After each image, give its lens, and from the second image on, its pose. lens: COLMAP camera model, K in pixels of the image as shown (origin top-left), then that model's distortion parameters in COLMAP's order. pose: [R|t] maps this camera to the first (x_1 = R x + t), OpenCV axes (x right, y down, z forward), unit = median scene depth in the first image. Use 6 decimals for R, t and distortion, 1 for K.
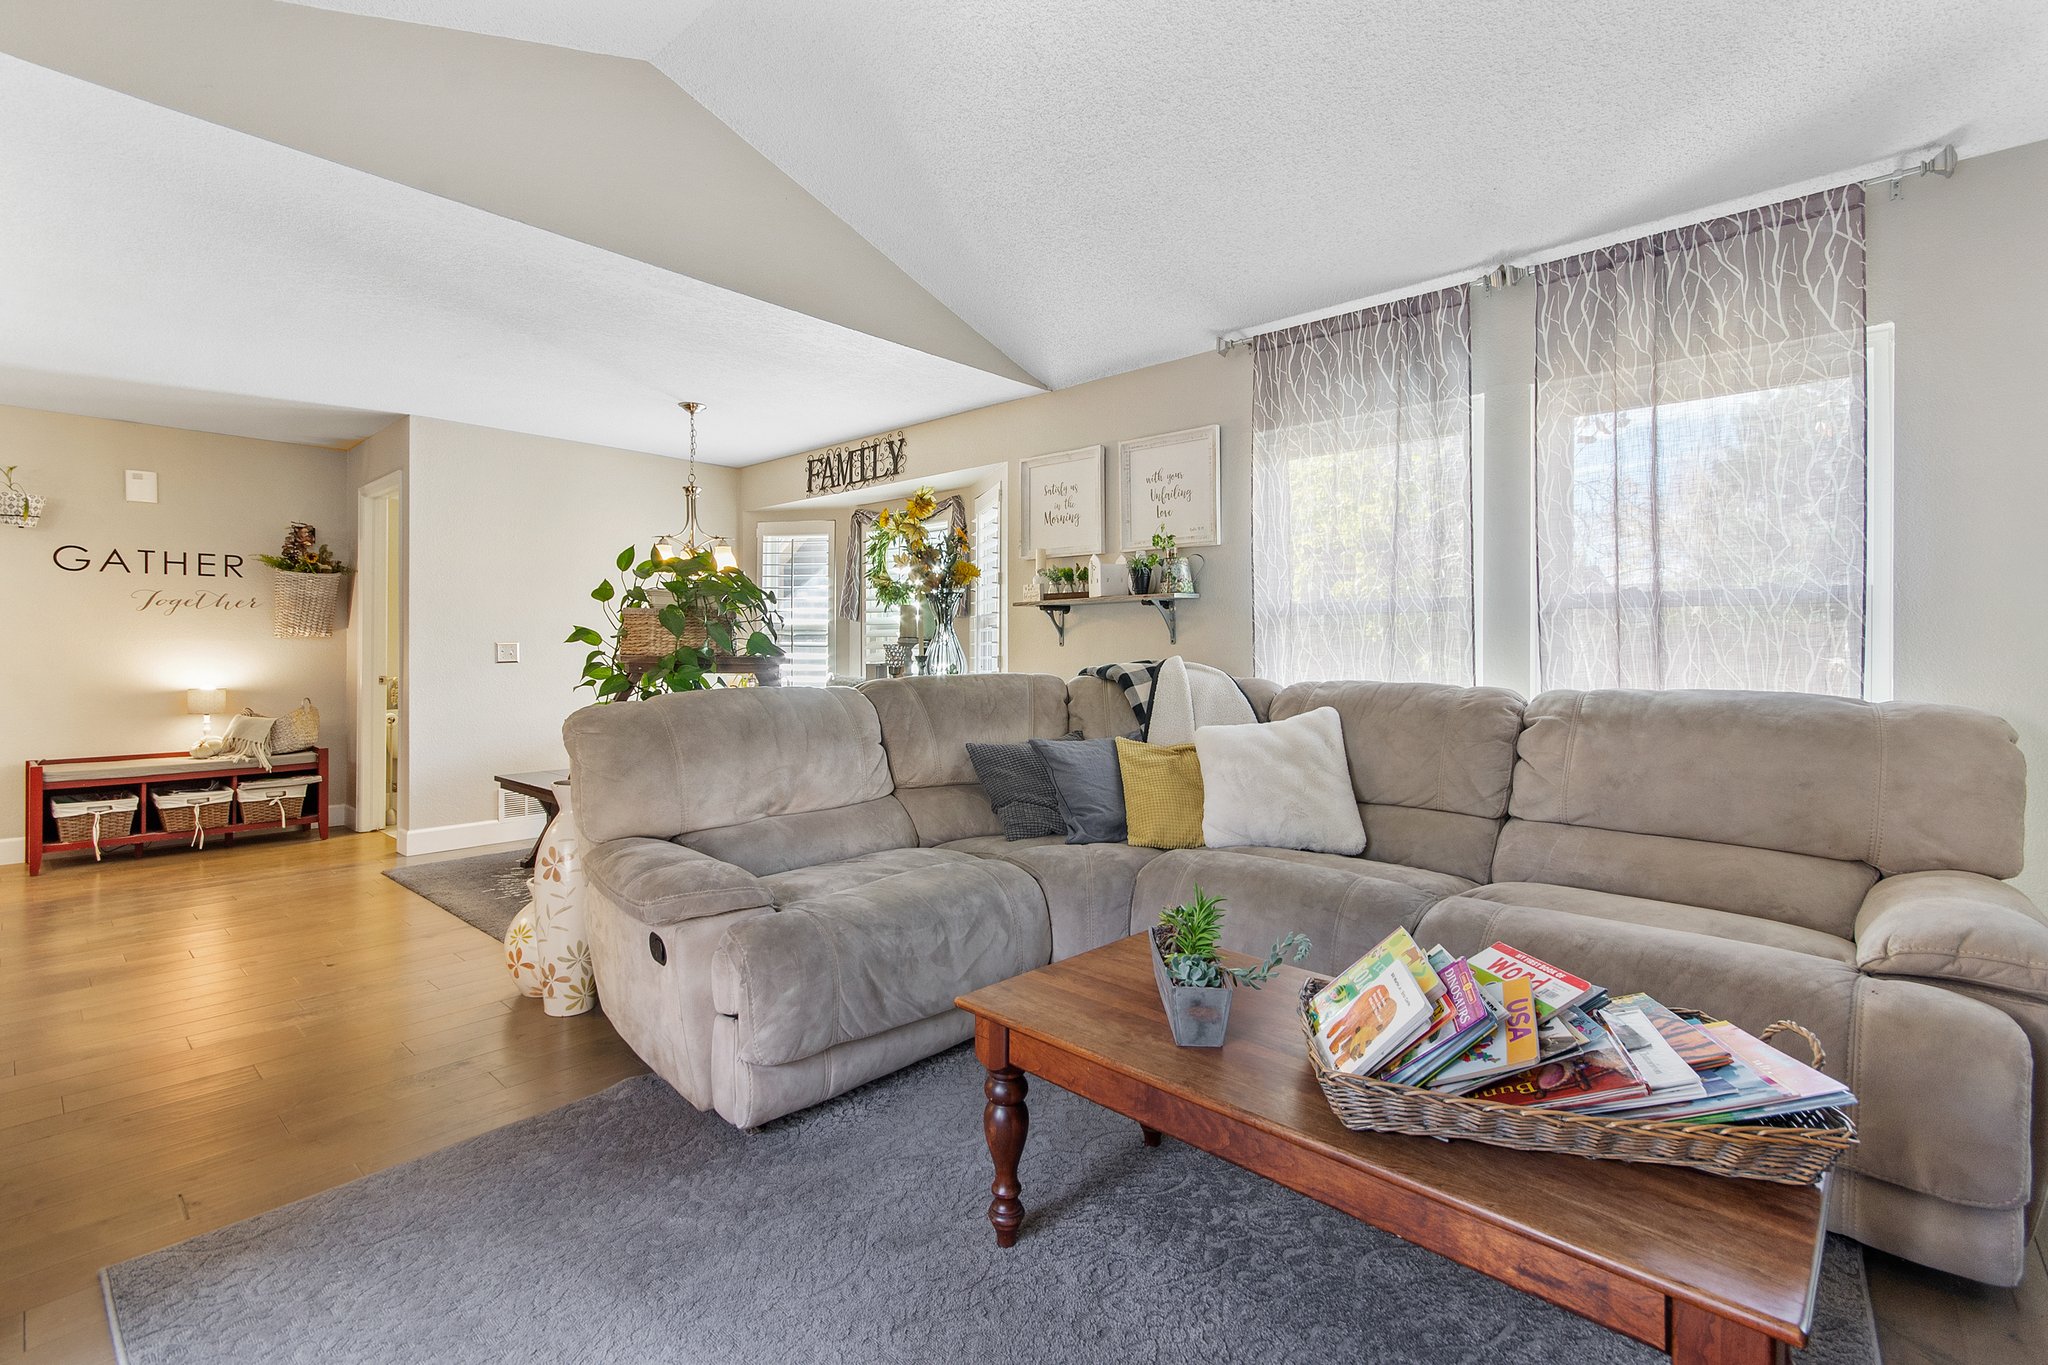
lens RADIAL K [[937.1, 0, 1026.3], [0, 937.1, 648.0], [0, 0, 1]] dist [-0.003313, -0.000255]
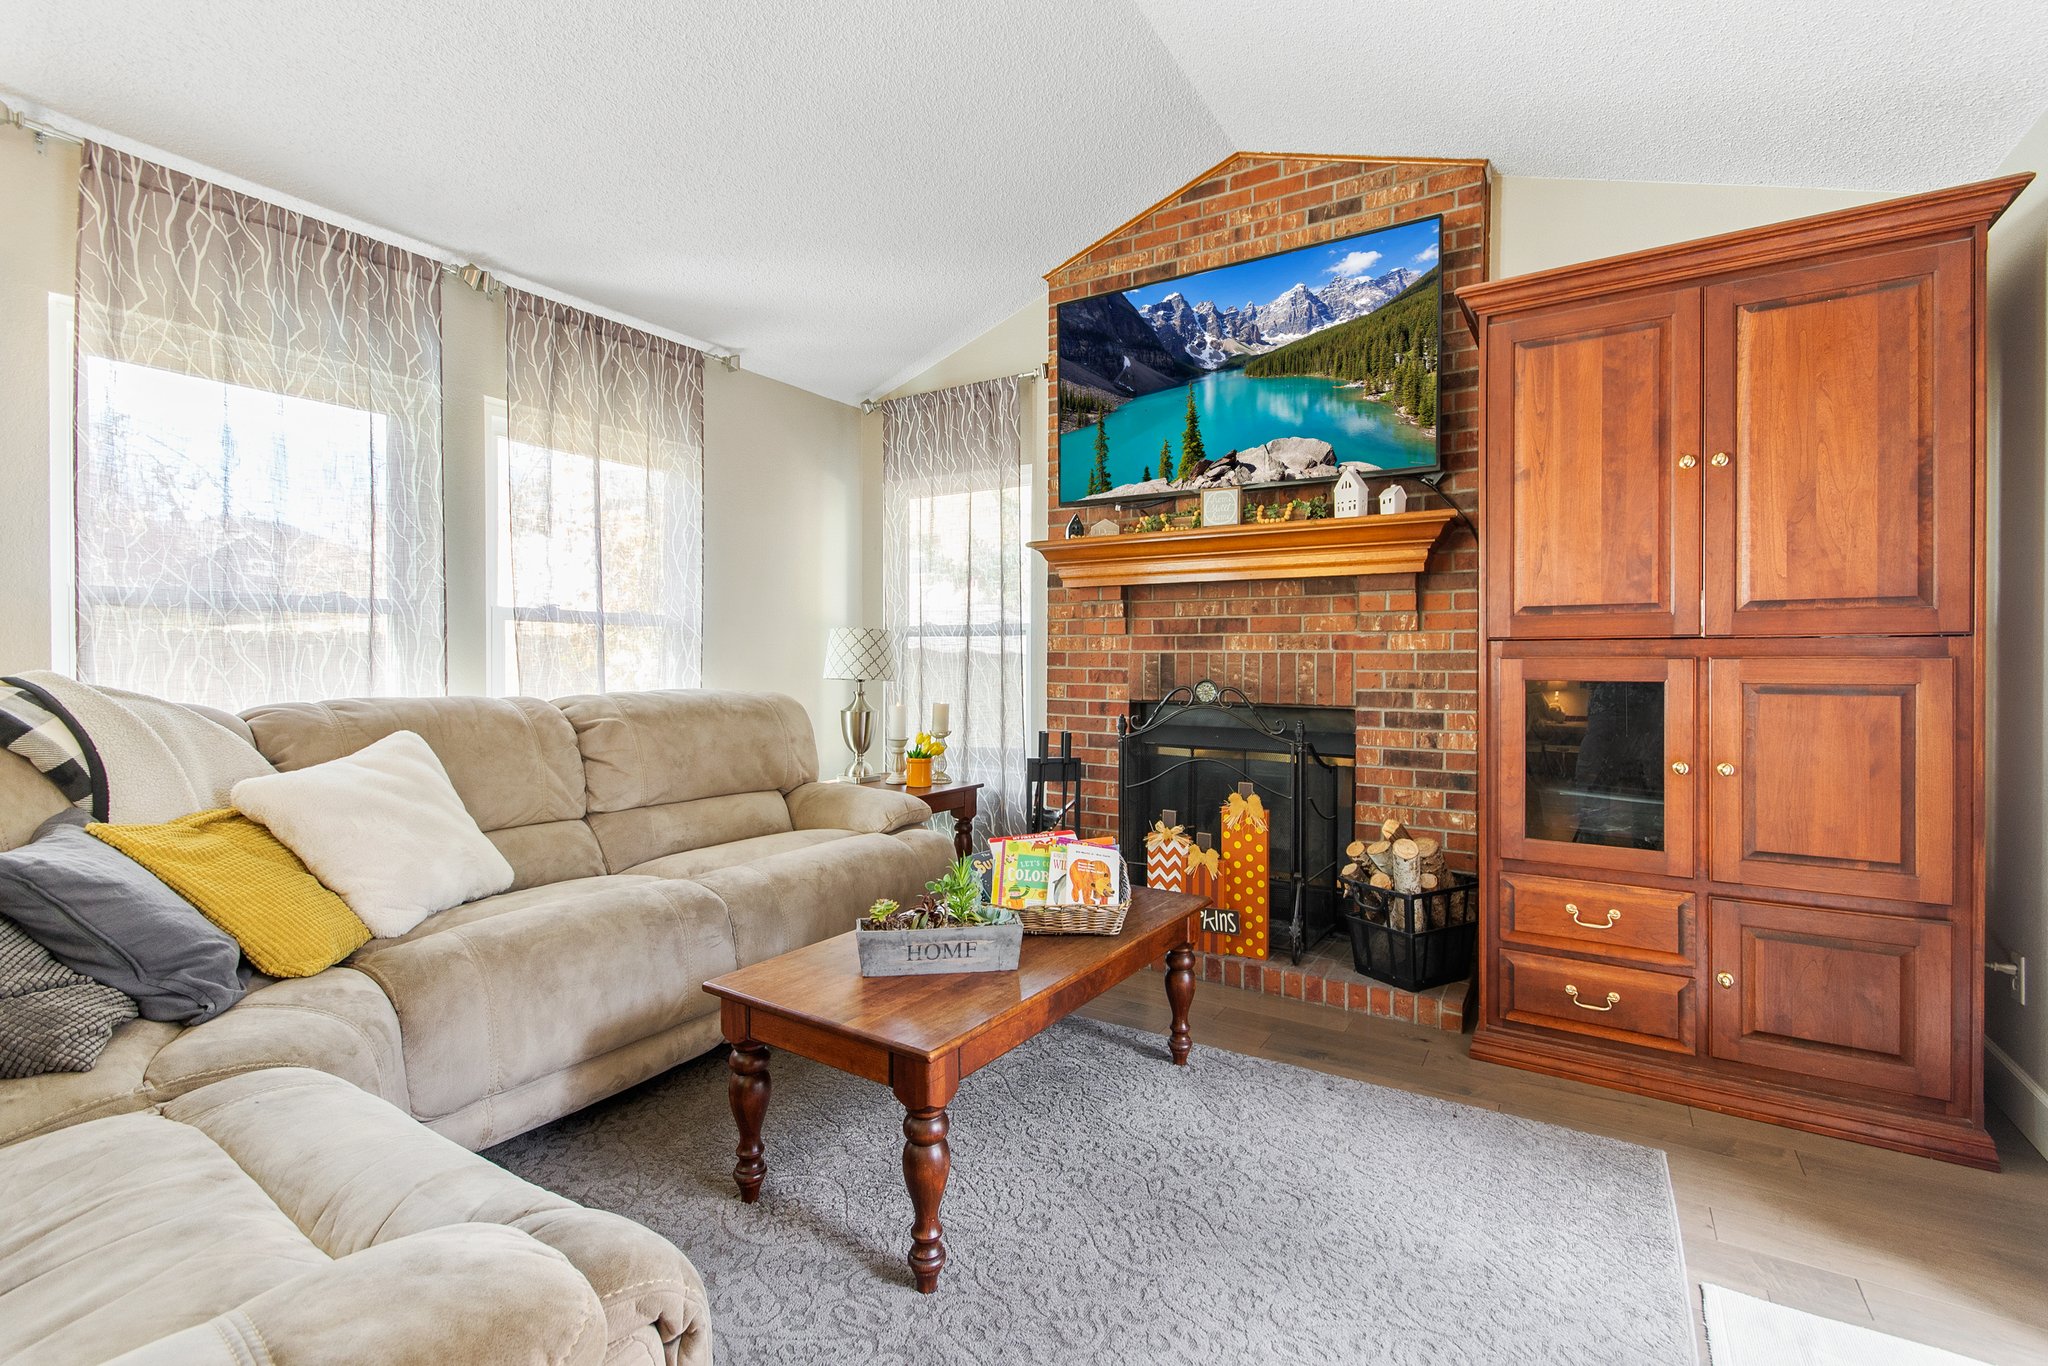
lens RADIAL K [[897.6, 0, 1019.5], [0, 897.6, 668.2], [0, 0, 1]] dist [0.005620, 0.000306]
pose [[-0.189985, -0.010361, 0.981732, -0.562230], [0.006236, 0.999911, 0.011760, 0.002850], [-0.981767, 0.008356, -0.189903, 0.672010]]
